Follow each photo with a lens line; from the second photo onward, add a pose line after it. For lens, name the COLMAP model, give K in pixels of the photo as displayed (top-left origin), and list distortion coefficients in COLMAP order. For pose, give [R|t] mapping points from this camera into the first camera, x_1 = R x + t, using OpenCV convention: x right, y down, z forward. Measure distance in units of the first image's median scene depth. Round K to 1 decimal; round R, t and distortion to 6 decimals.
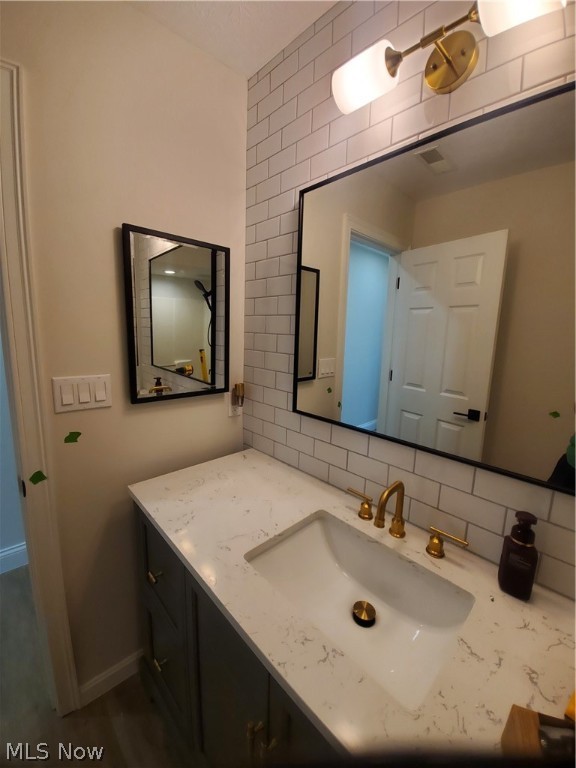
lens RADIAL K [[312.1, 0, 284.4], [0, 312.1, 379.9], [0, 0, 1]] dist [-0.009592, -0.002693]
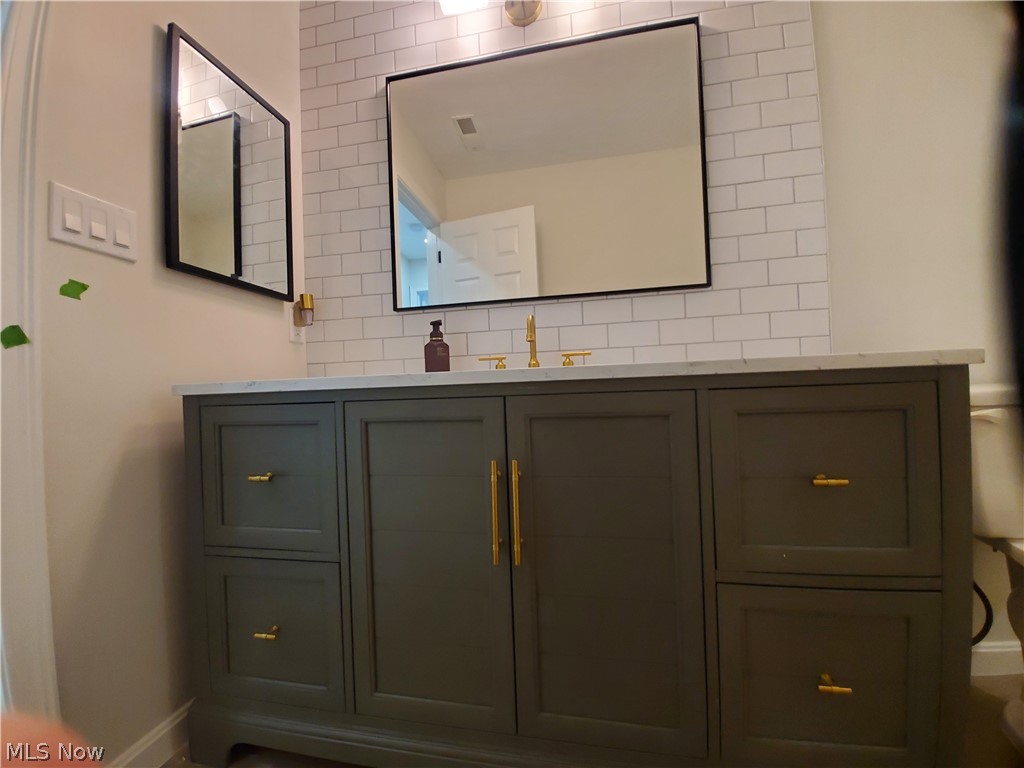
lens RADIAL K [[416.2, 0, 516.4], [0, 416.2, 385.4], [0, 0, 1]] dist [-0.009592, -0.002693]
pose [[0.806923, -0.056379, 0.587959, -0.382437], [0.156872, 0.980141, -0.121307, 0.491333], [-0.569444, 0.190120, 0.799743, -0.072329]]
